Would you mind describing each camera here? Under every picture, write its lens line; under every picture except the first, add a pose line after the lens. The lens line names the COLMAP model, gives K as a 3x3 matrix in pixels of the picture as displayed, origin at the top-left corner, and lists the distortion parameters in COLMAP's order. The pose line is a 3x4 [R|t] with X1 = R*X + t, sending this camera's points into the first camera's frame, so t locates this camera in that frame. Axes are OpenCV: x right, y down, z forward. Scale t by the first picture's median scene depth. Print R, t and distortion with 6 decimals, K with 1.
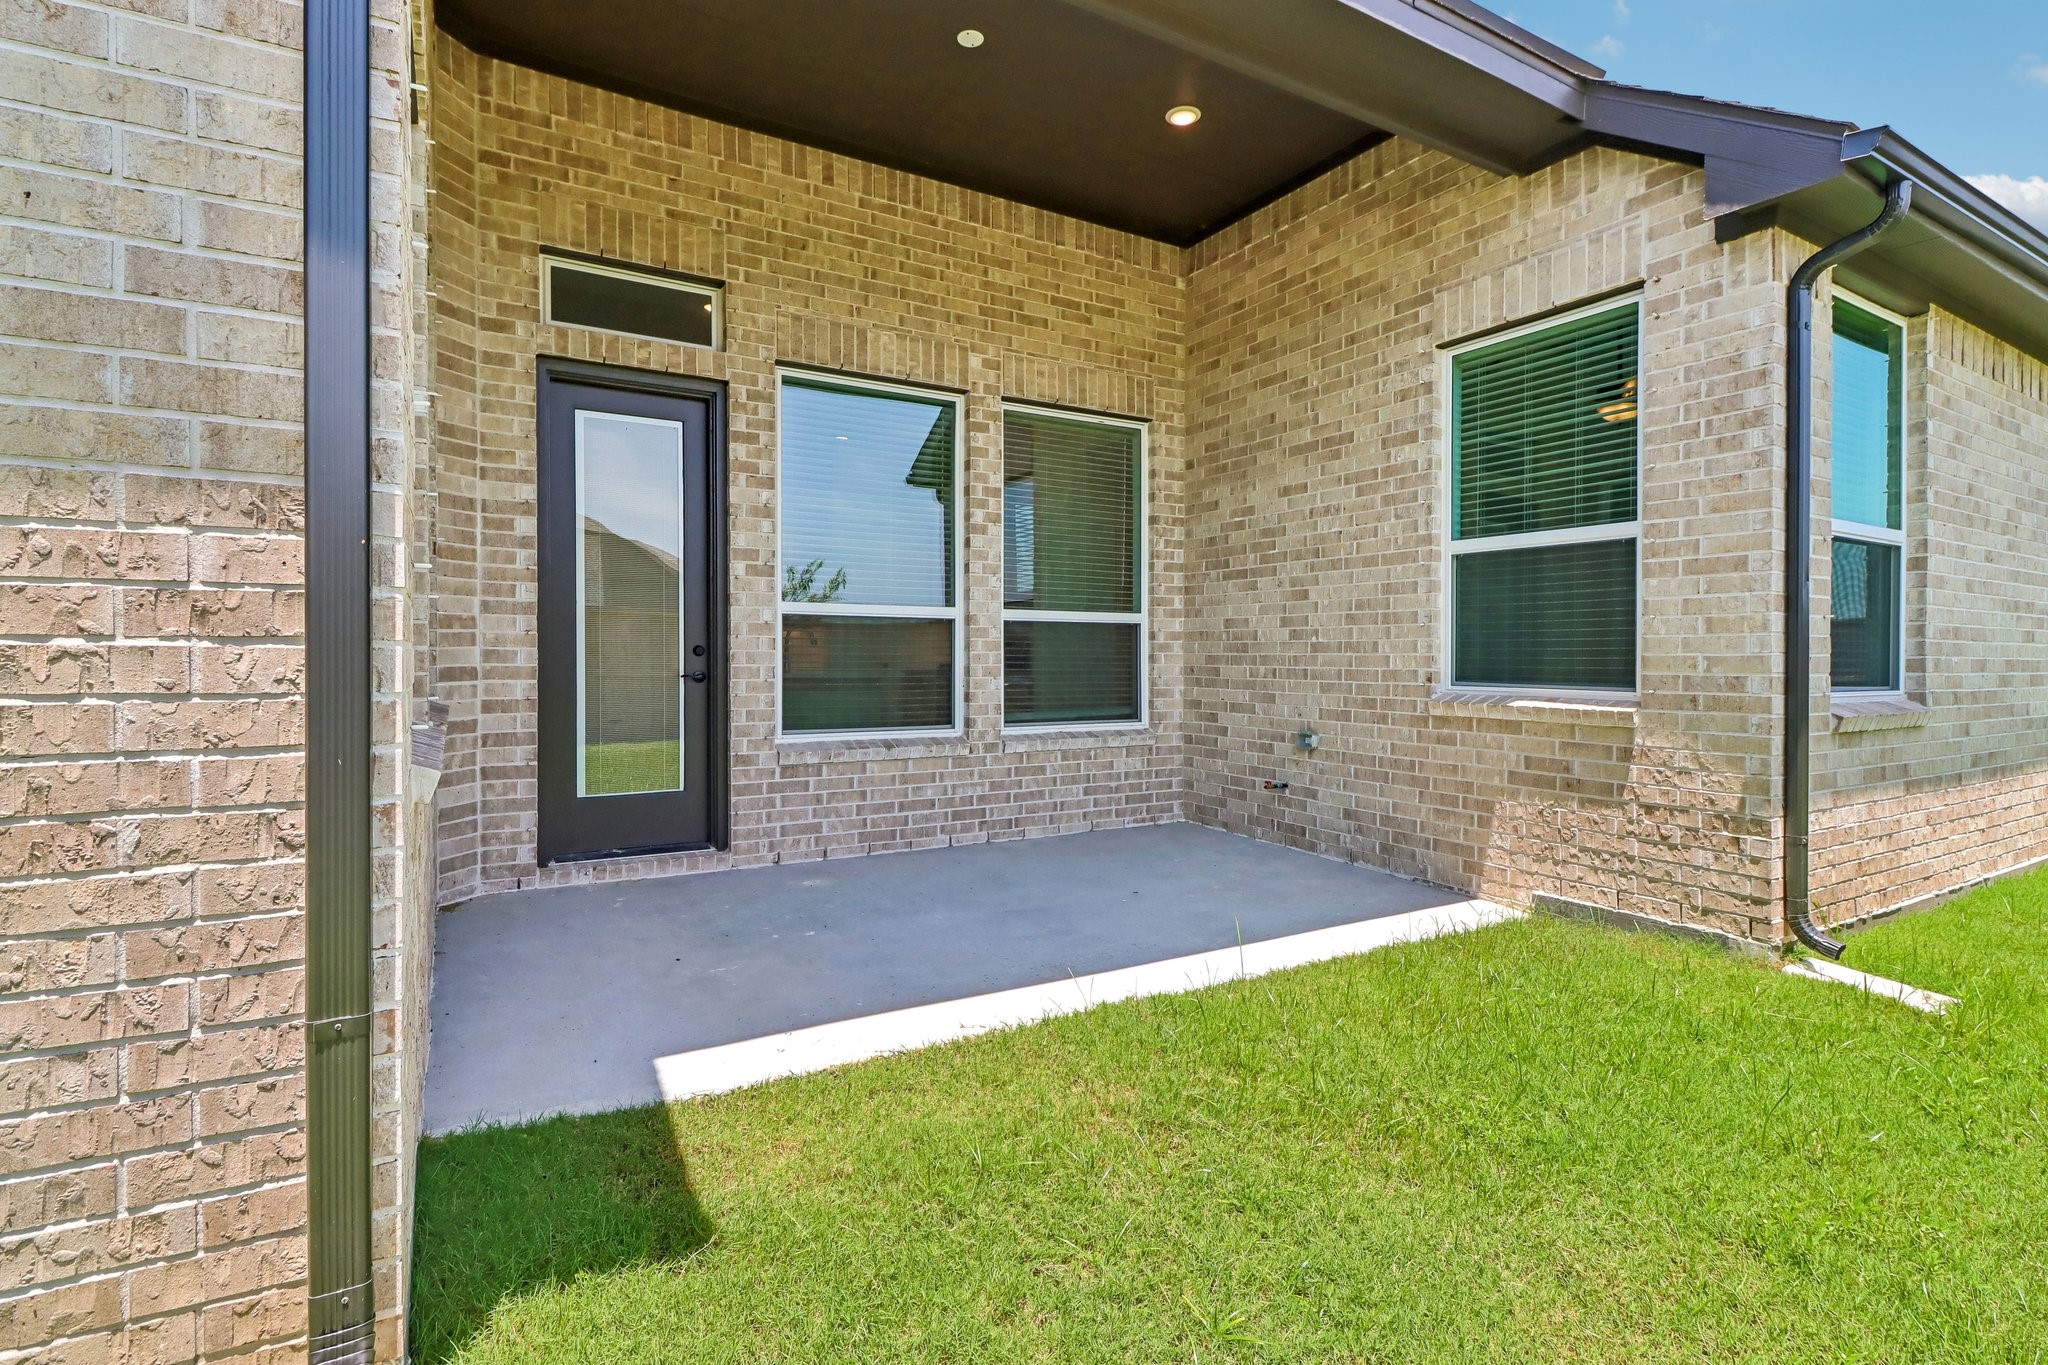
lens RADIAL K [[998.7, 0, 994.4], [0, 998.7, 675.5], [0, 0, 1]] dist [-0.002162, -0.001333]
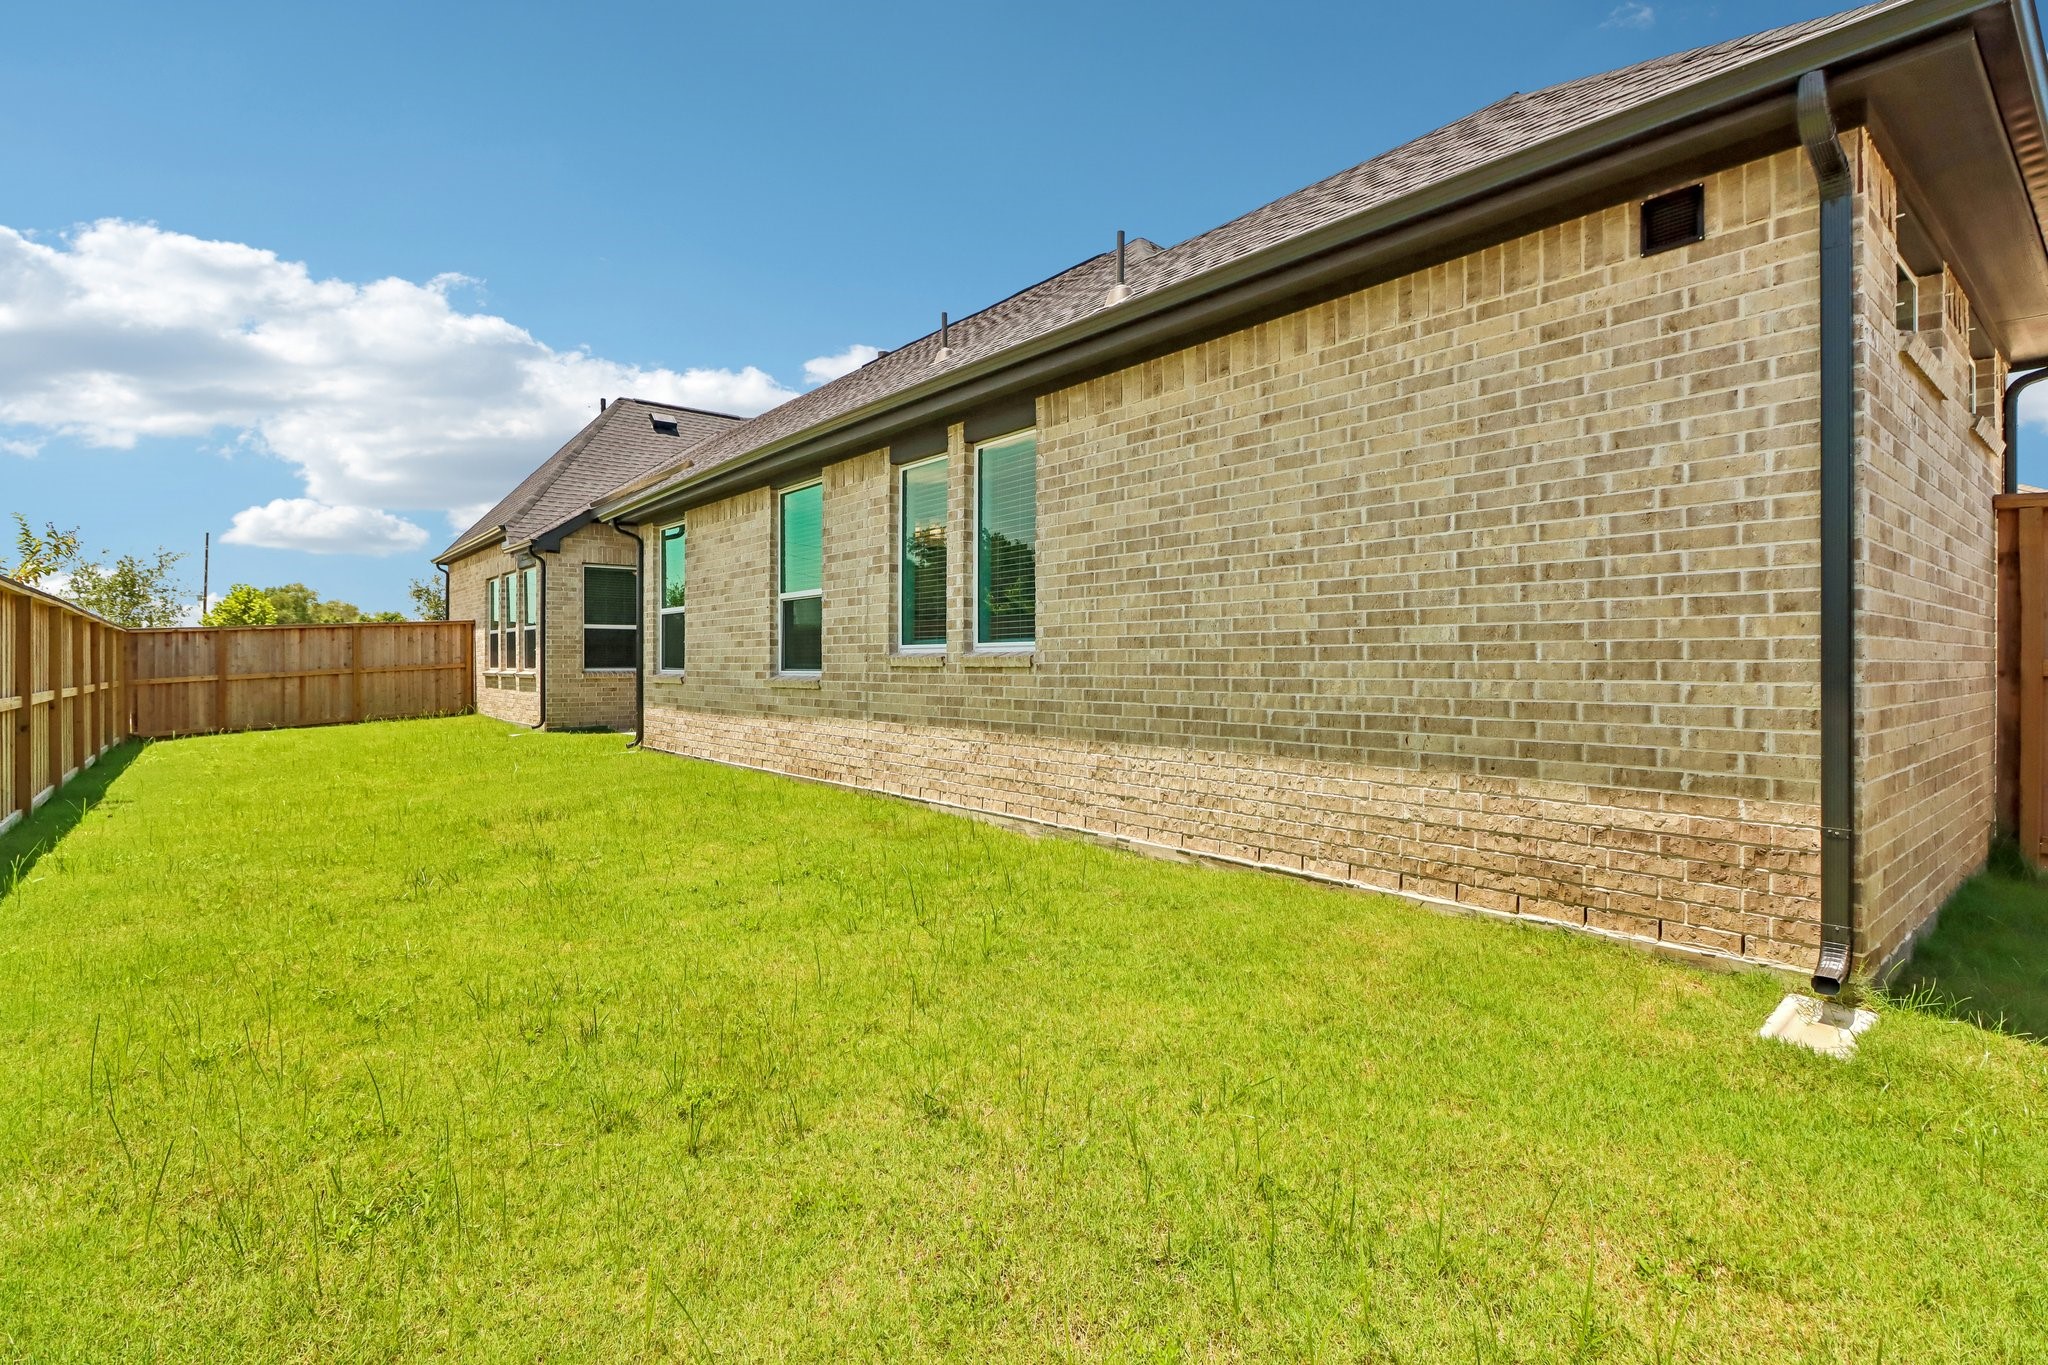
lens RADIAL K [[1001.8, 0, 1011.1], [0, 1001.8, 666.3], [0, 0, 1]] dist [0.004083, -0.000843]
pose [[0.147057, 0.000517, -0.989128, 3.311001], [-0.015412, 0.999880, -0.001769, -0.001637], [0.989008, 0.015505, 0.147047, 1.358809]]
